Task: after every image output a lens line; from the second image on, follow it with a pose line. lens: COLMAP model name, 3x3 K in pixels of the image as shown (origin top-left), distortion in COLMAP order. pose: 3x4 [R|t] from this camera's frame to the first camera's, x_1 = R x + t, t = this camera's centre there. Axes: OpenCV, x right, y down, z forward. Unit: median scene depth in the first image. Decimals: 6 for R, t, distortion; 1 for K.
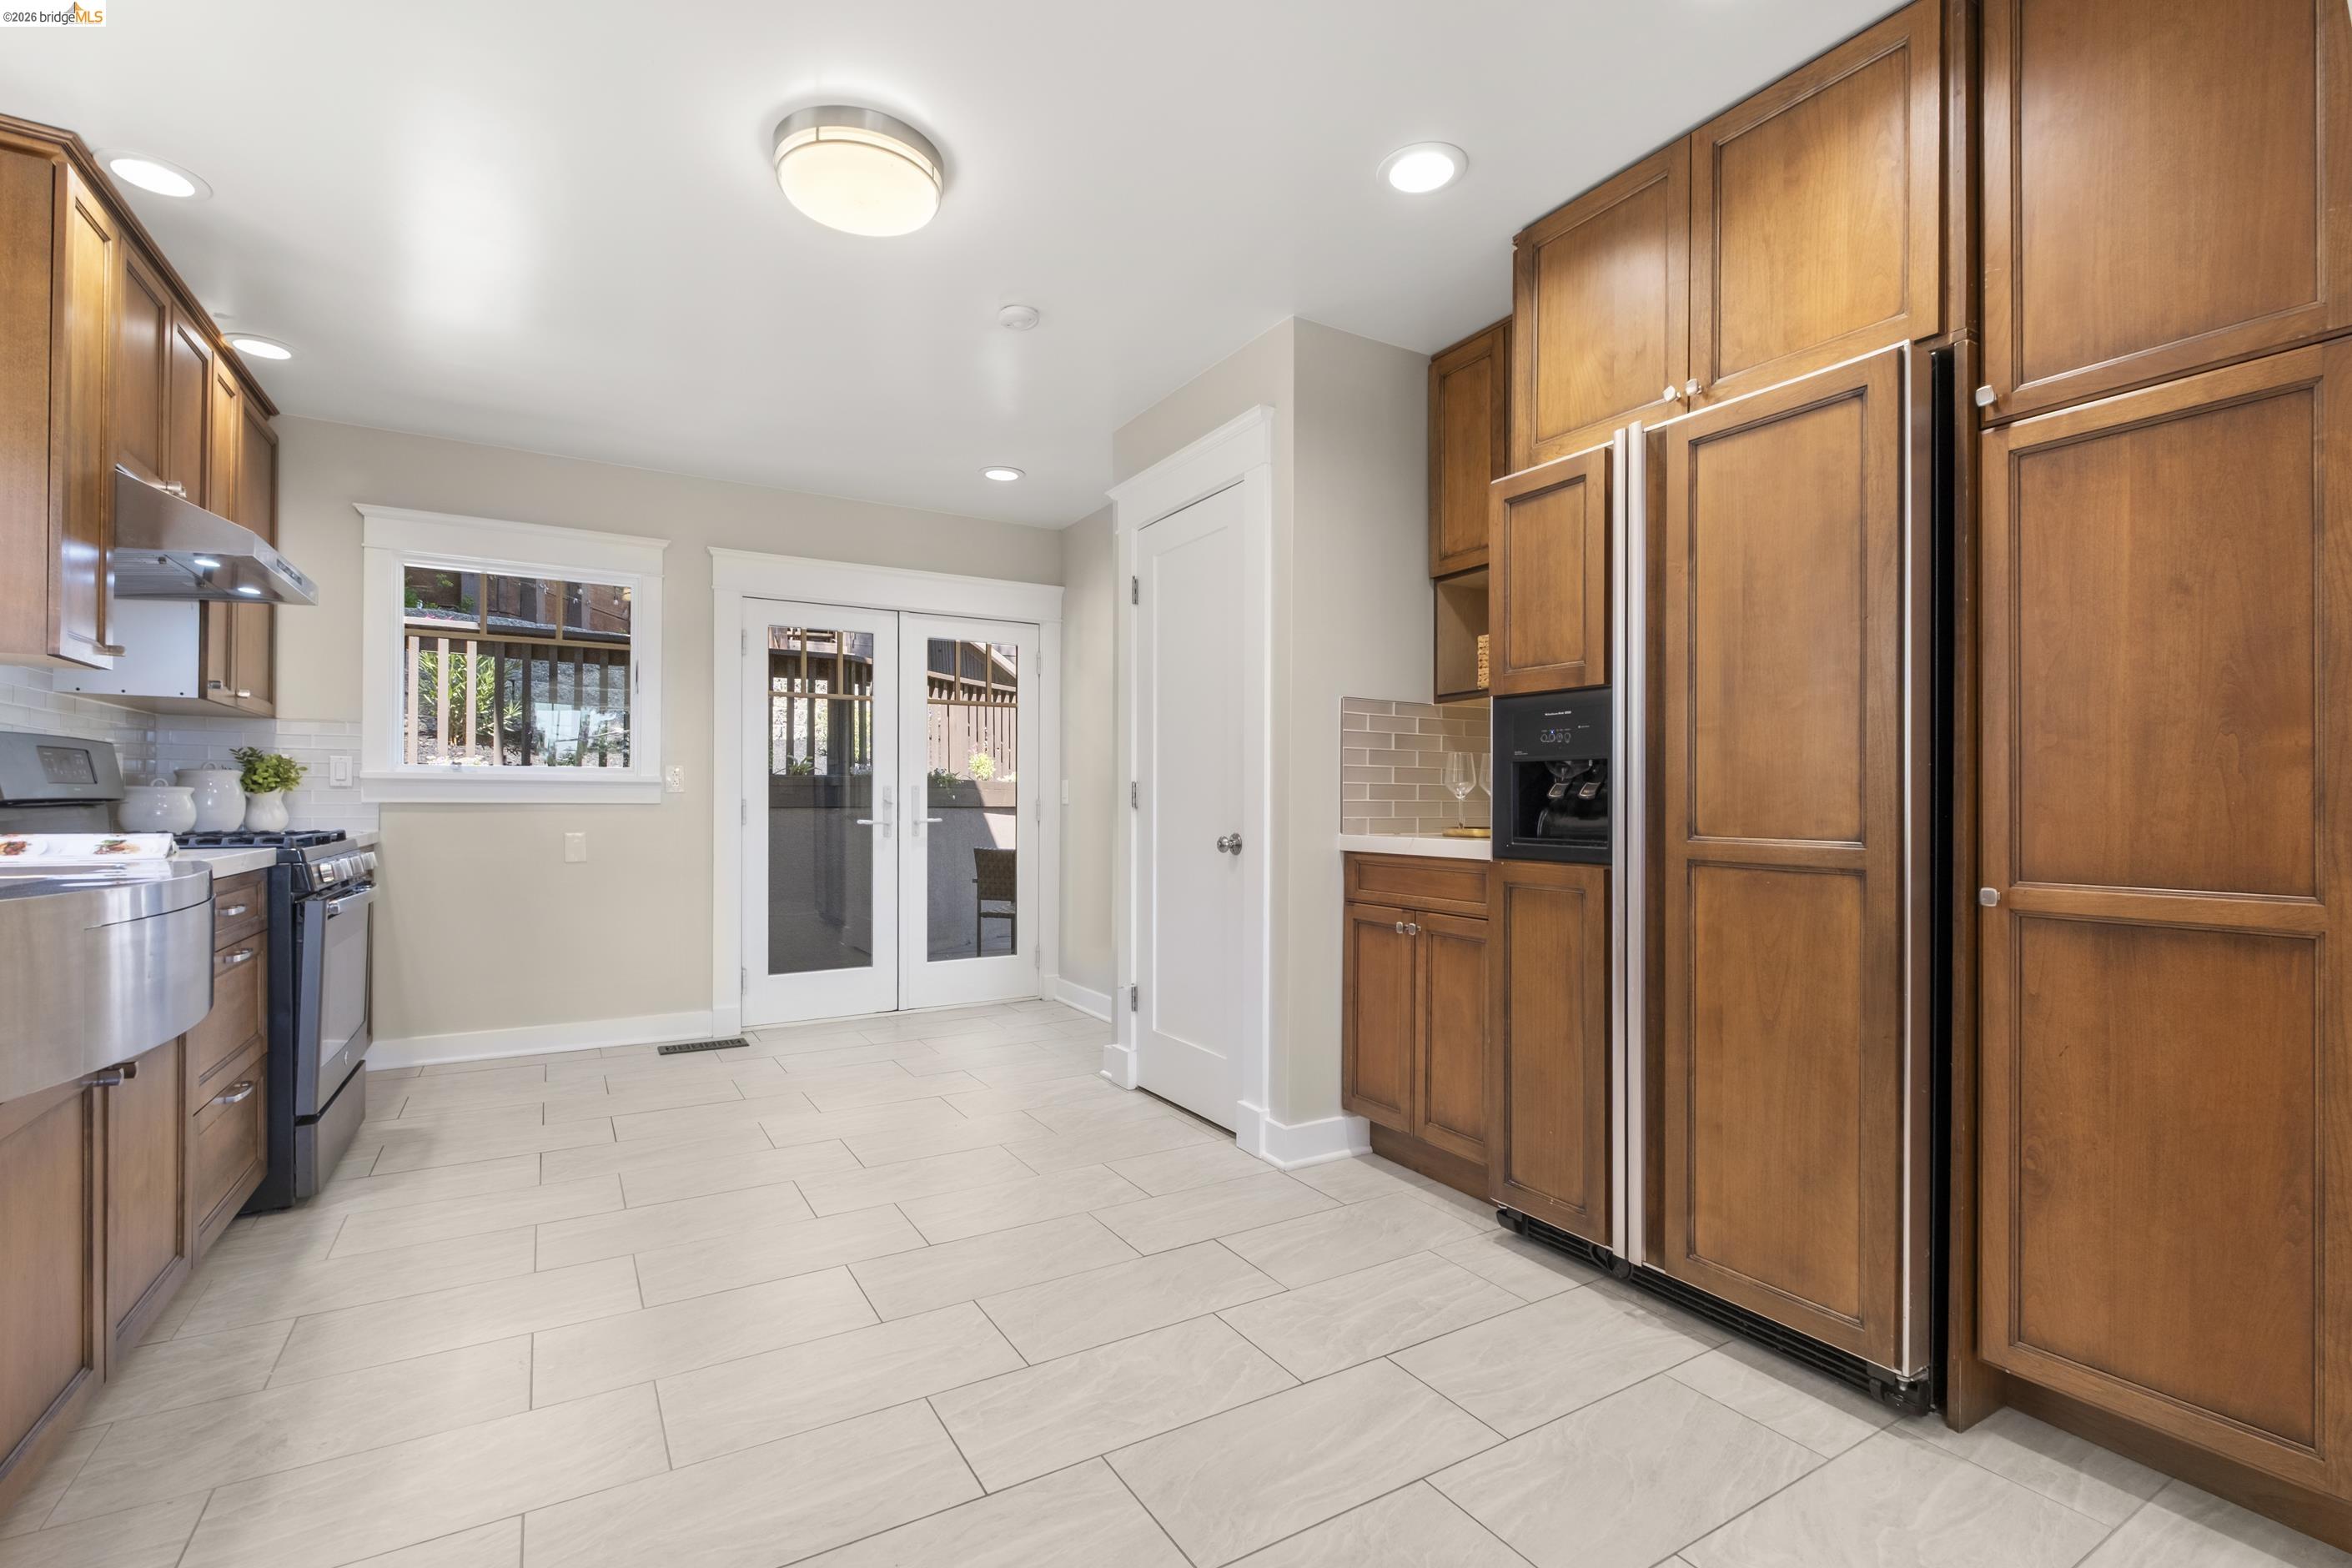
lens RADIAL K [[1048.1, 0, 1179.4], [0, 1048.1, 791.5], [0, 0, 1]] dist [0.005360, 0.000137]
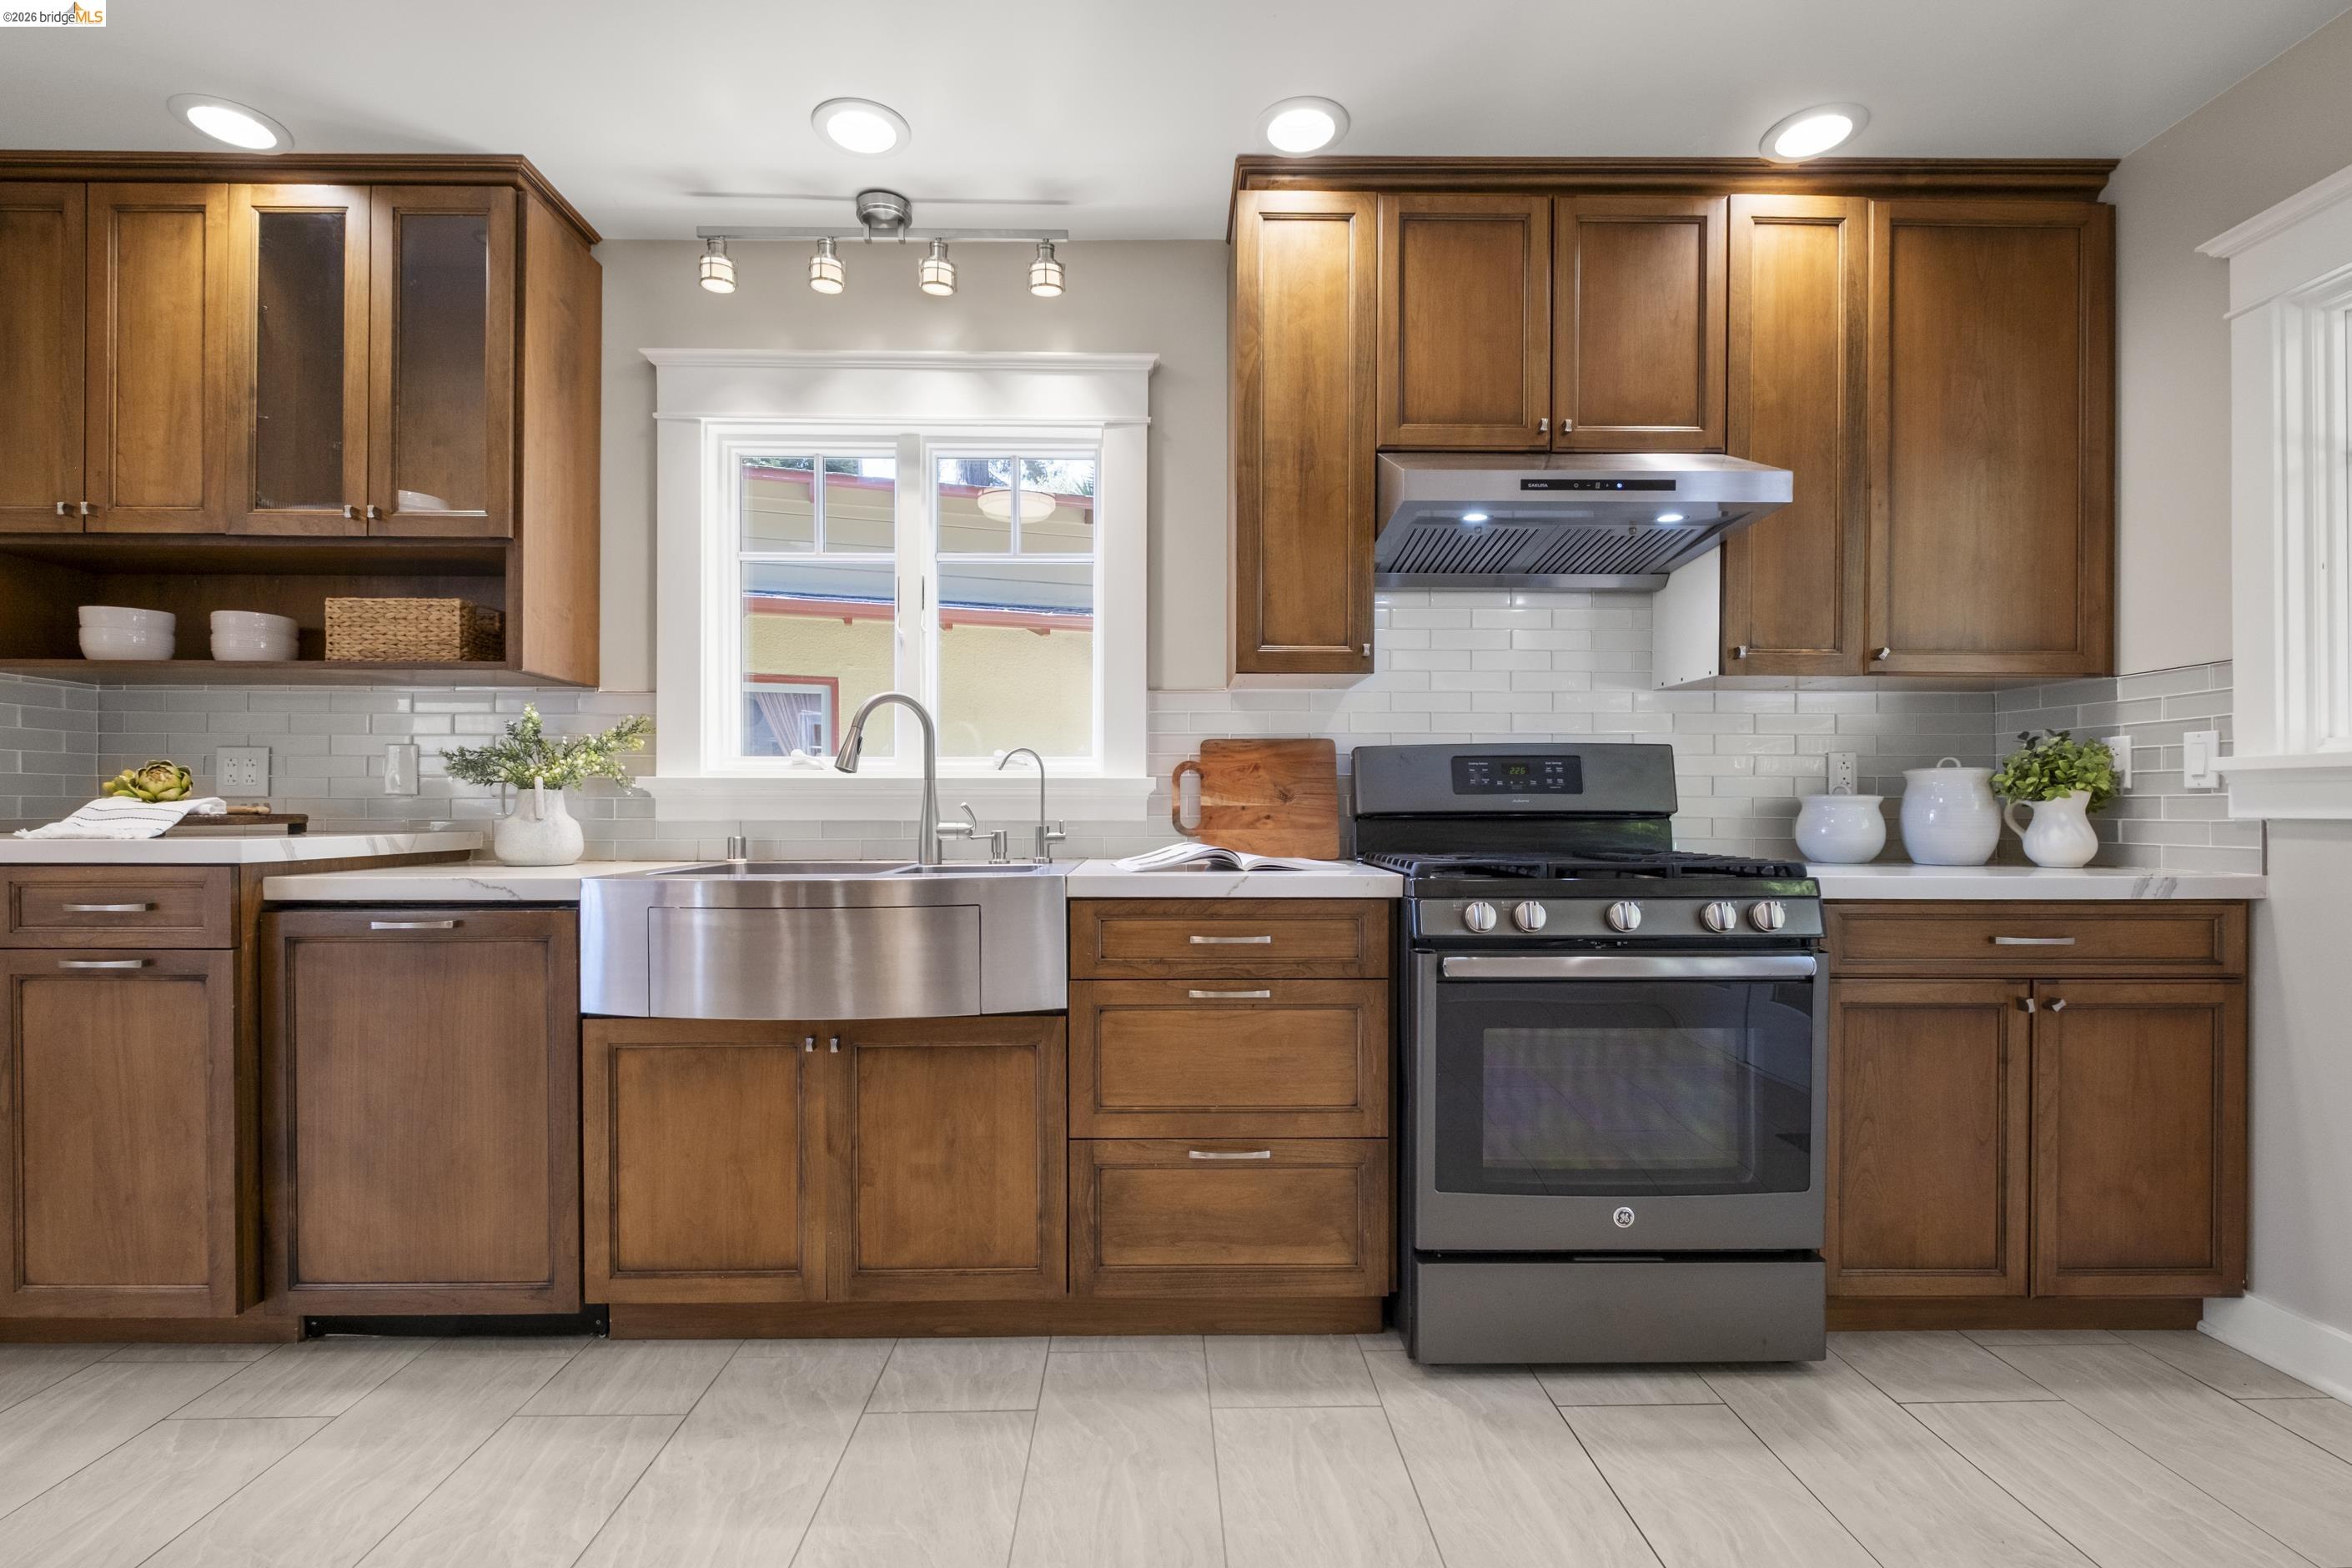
lens RADIAL K [[1048.1, 0, 1173.7], [0, 1048.1, 808.2], [0, 0, 1]] dist [0.005360, 0.000137]
pose [[-0.491833, 0.003454, -0.870683, -0.096916], [0.004593, 0.999989, 0.001373, 0.002303], [0.870677, -0.003324, -0.491843, 1.031237]]
